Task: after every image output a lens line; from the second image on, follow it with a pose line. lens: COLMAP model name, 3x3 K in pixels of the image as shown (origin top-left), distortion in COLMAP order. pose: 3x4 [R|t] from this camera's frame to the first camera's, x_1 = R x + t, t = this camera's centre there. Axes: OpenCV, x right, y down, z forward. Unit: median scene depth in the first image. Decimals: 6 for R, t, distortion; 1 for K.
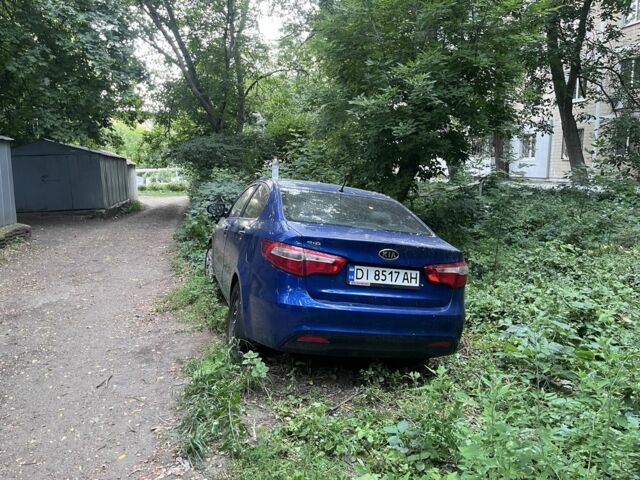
lens RADIAL K [[490.3, 0, 338.2], [0, 490.3, 240.1], [0, 0, 1]] dist [0.002821, -0.005652]
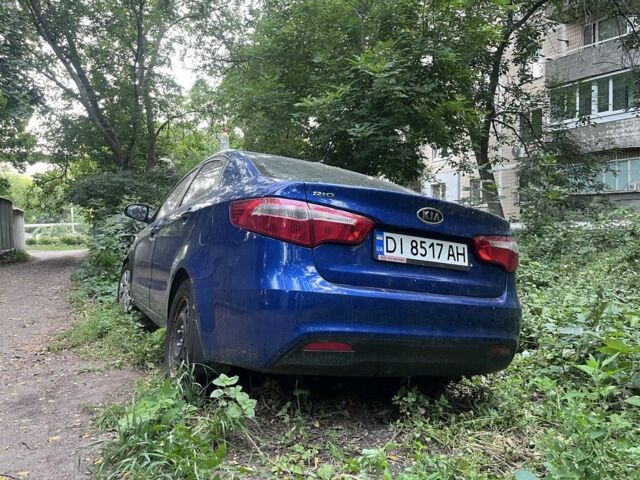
lens RADIAL K [[490.3, 0, 338.2], [0, 490.3, 240.1], [0, 0, 1]] dist [0.002821, -0.005652]
pose [[0.983492, -0.014436, 0.180376, -0.126038], [0.034707, 0.993354, -0.109738, 0.115945], [-0.177593, 0.114187, 0.977457, 0.325149]]
